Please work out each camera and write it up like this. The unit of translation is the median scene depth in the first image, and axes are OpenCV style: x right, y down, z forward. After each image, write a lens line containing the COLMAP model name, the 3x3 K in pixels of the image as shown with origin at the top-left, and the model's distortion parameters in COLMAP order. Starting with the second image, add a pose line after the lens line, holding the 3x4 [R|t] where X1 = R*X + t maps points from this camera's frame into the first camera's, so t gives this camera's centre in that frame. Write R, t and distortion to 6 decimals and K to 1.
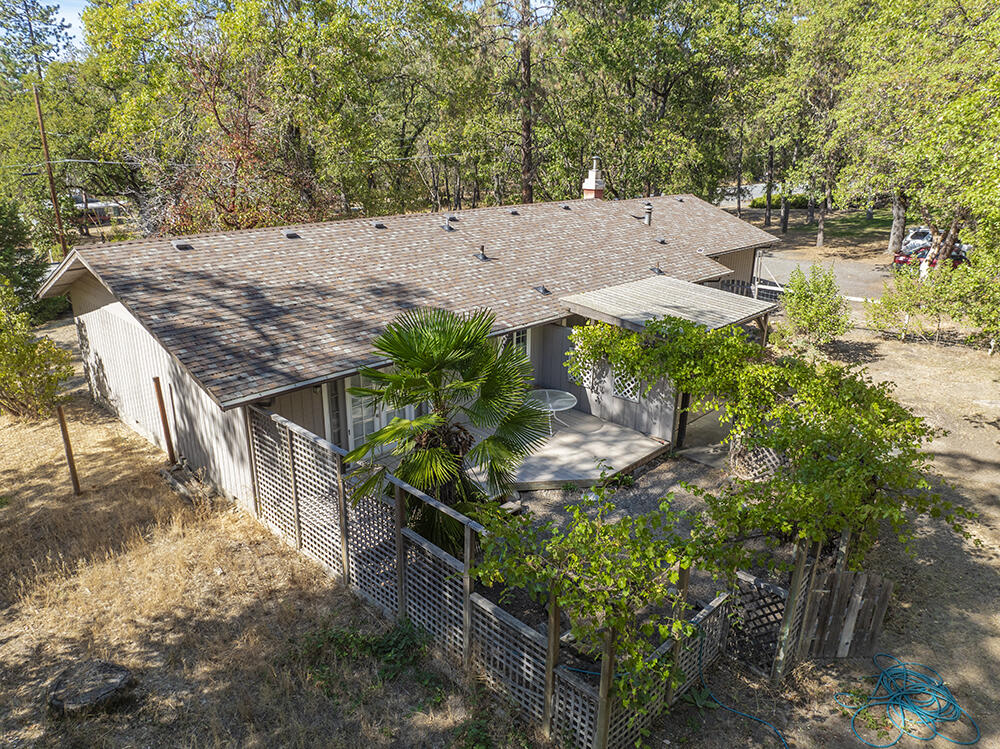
lens RADIAL K [[709.3, 0, 503.3], [0, 709.3, 377.2], [0, 0, 1]] dist [-0.045788, 0.015805]
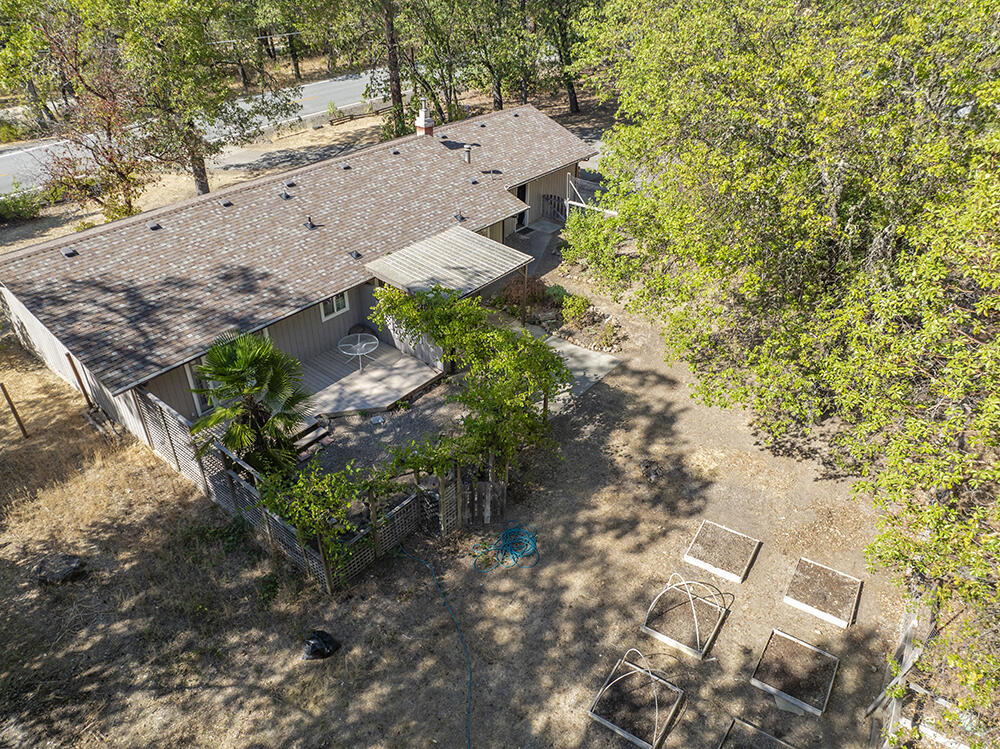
lens RADIAL K [[709.3, 0, 505.5], [0, 709.3, 377.1], [0, 0, 1]] dist [-0.045788, 0.015805]
pose [[0.996119, -0.052696, 0.070502, 0.302784], [0.033106, 0.966470, 0.254636, -0.302165], [-0.081556, -0.251313, 0.964464, -0.471570]]
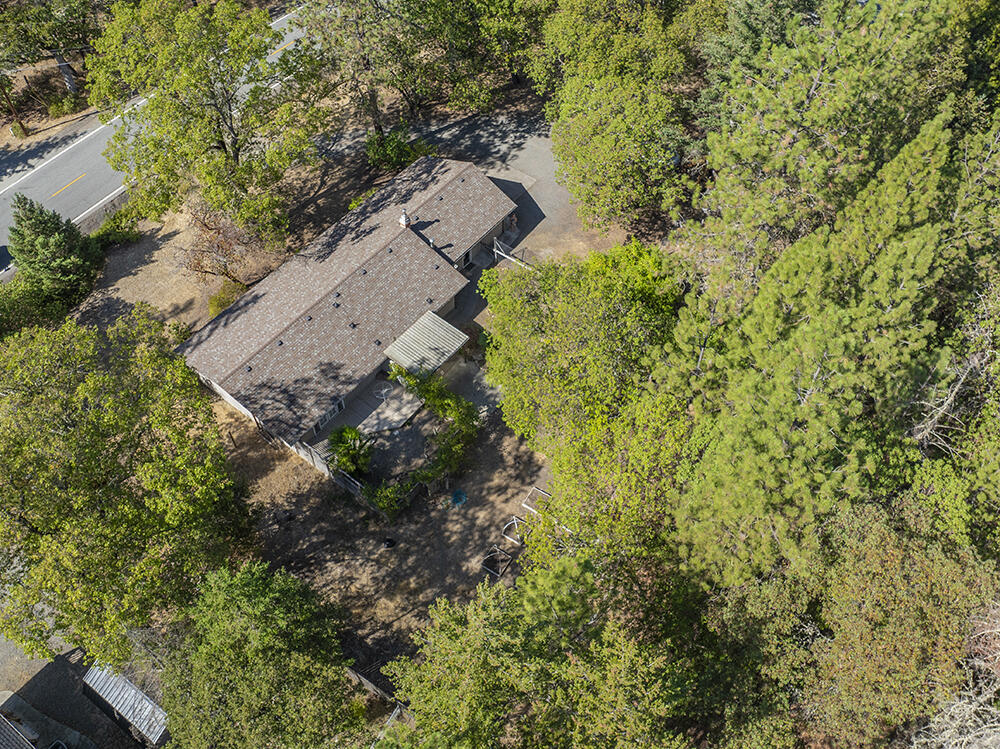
lens RADIAL K [[709.3, 0, 493.9], [0, 709.3, 374.5], [0, 0, 1]] dist [-0.045788, 0.015805]
pose [[0.993048, -0.099589, 0.062756, 0.402310], [0.054353, 0.860825, 0.505990, -1.757340], [-0.104414, -0.499061, 0.860253, -1.795913]]
